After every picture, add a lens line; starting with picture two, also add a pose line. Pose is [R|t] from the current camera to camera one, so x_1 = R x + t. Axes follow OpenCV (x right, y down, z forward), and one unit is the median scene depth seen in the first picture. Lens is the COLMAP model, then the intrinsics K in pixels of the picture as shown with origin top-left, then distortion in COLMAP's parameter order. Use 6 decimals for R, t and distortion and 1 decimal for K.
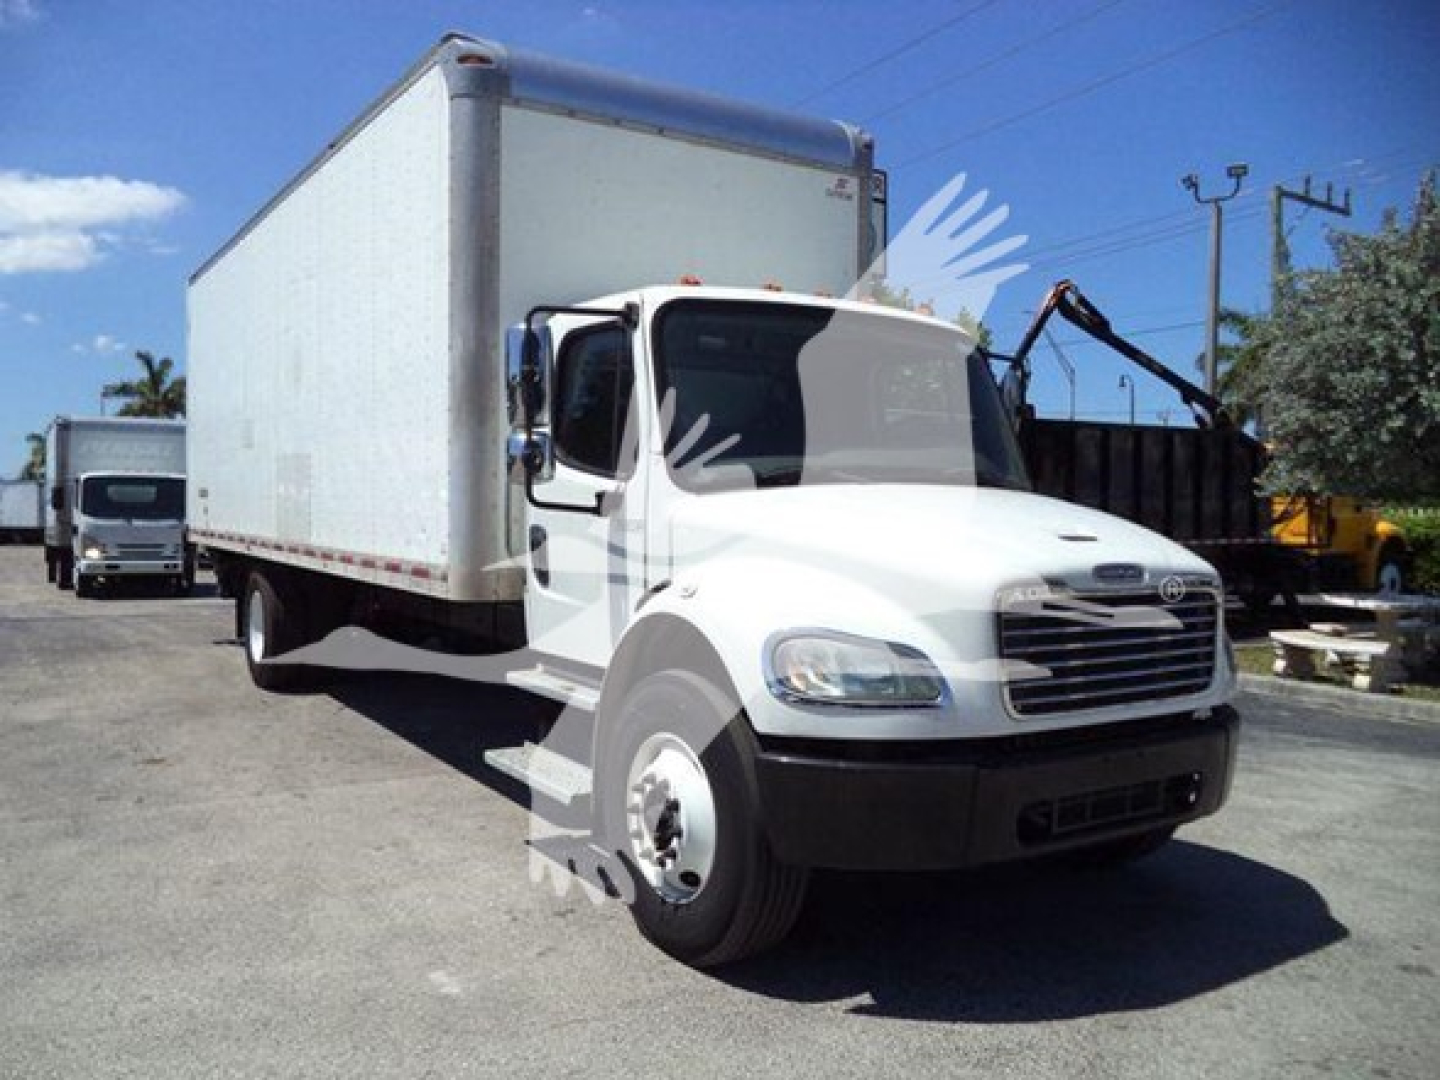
lens RADIAL K [[1147.4, 0, 695.7], [0, 1147.4, 538.3], [0, 0, 1]] dist [0.003550, -0.002152]
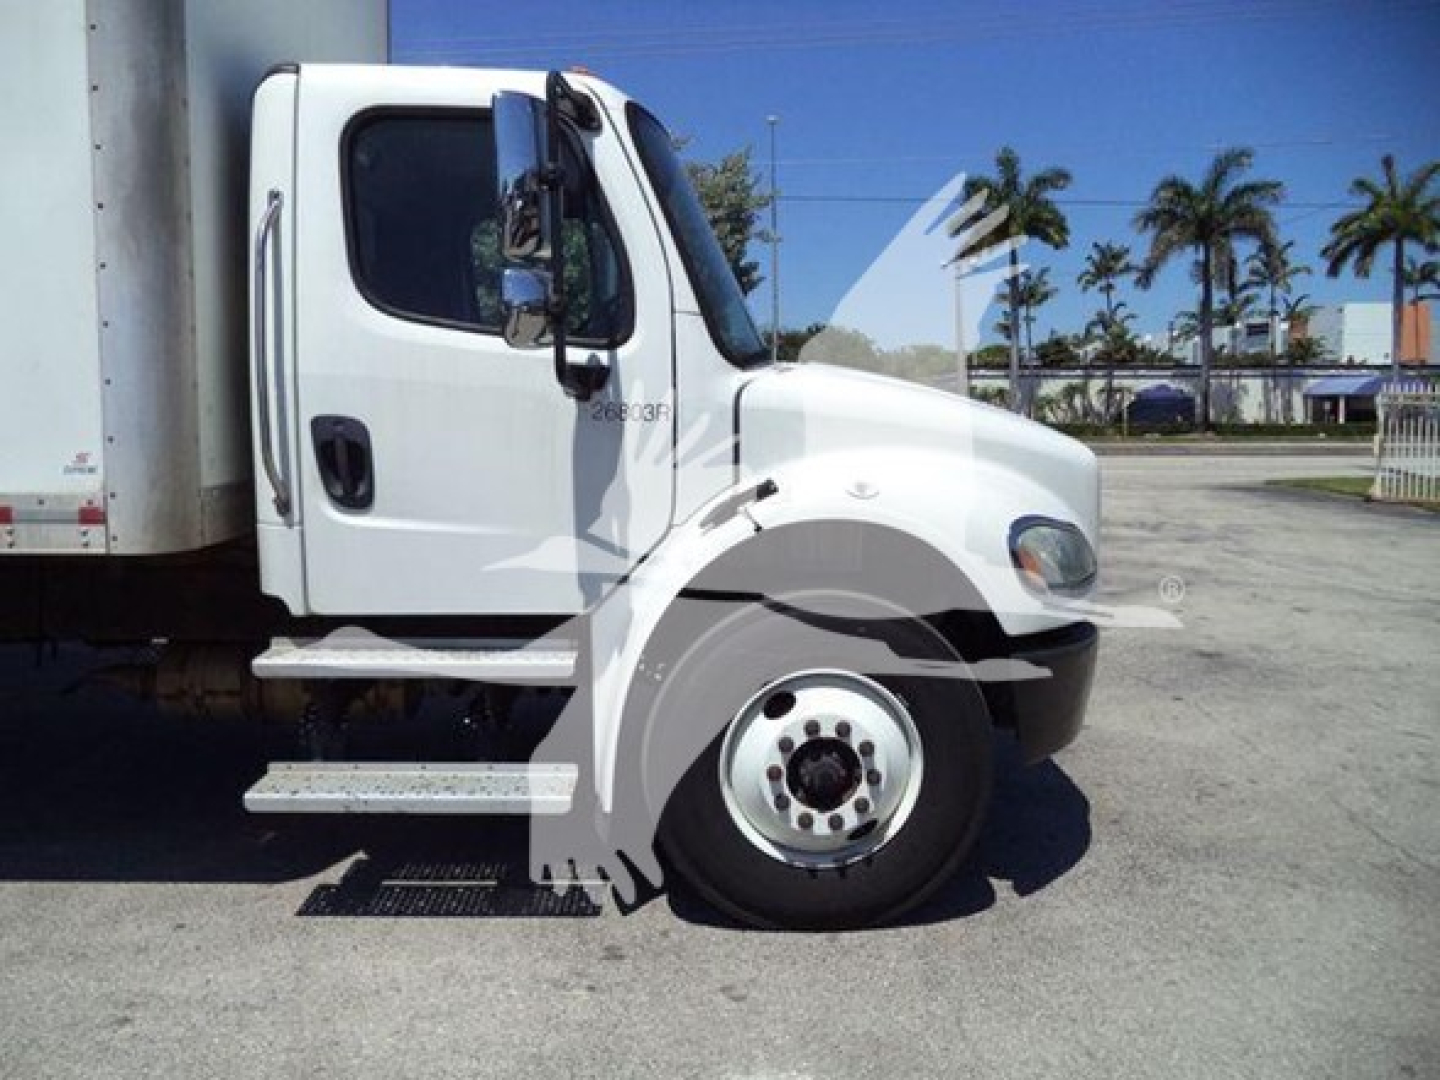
lens RADIAL K [[1171.4, 0, 737.4], [0, 1171.4, 535.1], [0, 0, 1]] dist [-0.024552, 0.001163]
pose [[0.525658, -0.108094, 0.843800, -0.729548], [0.025683, 0.993459, 0.111267, -0.015787], [-0.850308, -0.036817, 0.524996, 0.615534]]
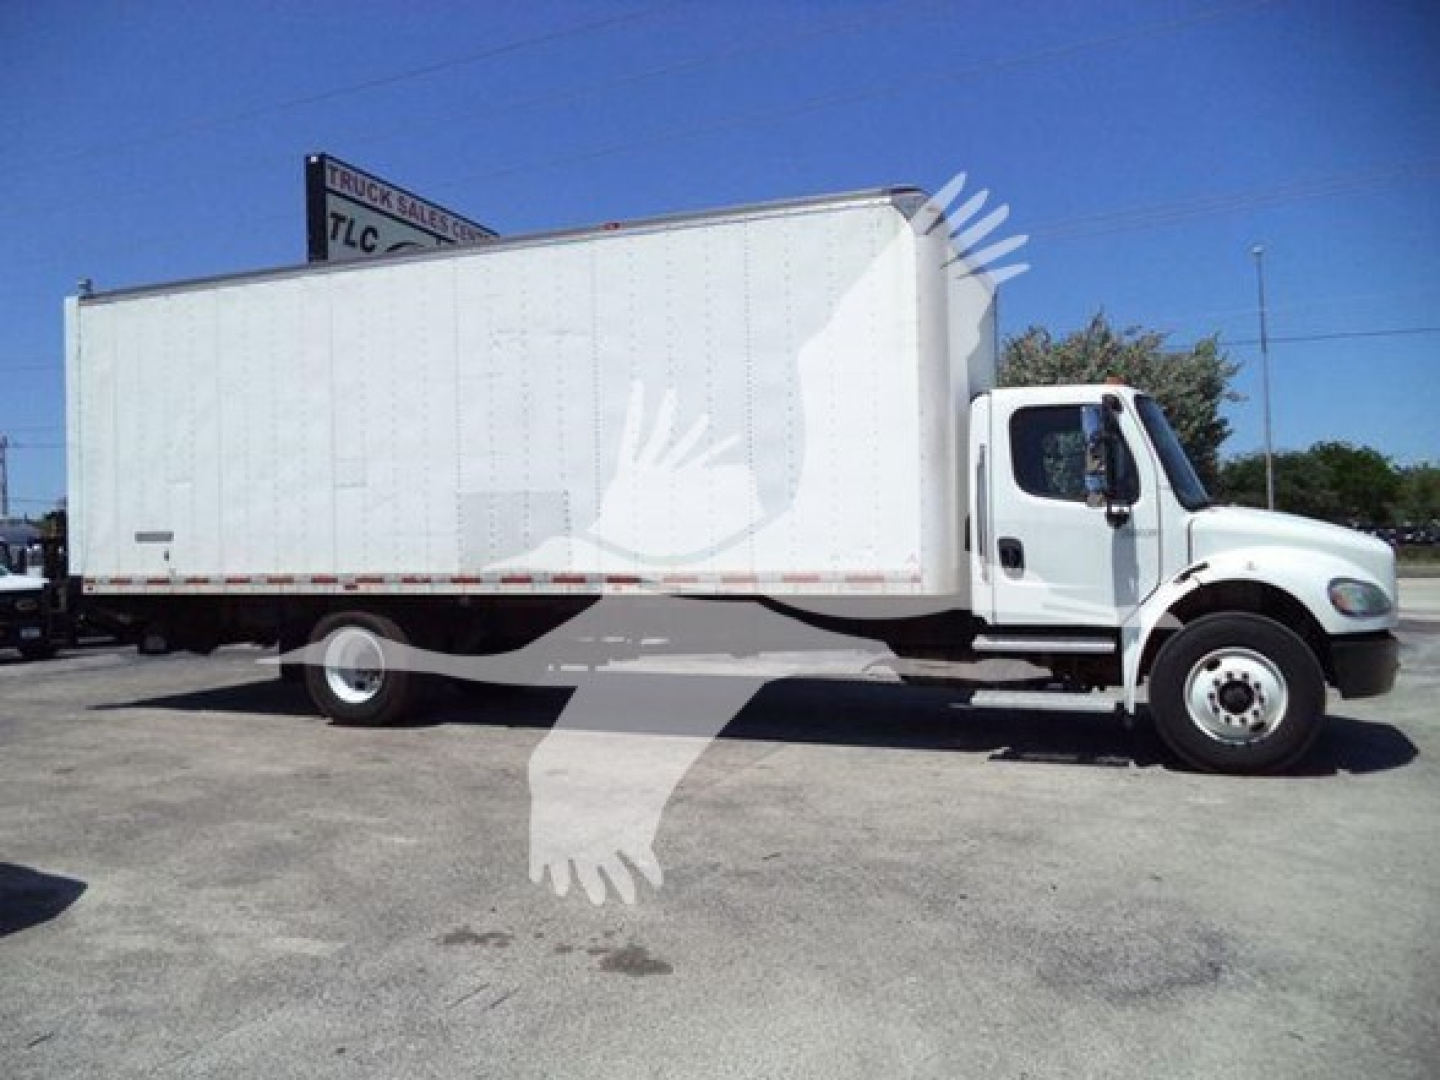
lens RADIAL K [[1171.4, 0, 737.4], [0, 1171.4, 535.1], [0, 0, 1]] dist [-0.024552, 0.001163]
pose [[0.816265, -0.030540, 0.576870, -1.640819], [0.049034, 0.998661, -0.016513, -0.009677], [-0.575593, 0.041765, 0.816669, -0.021330]]
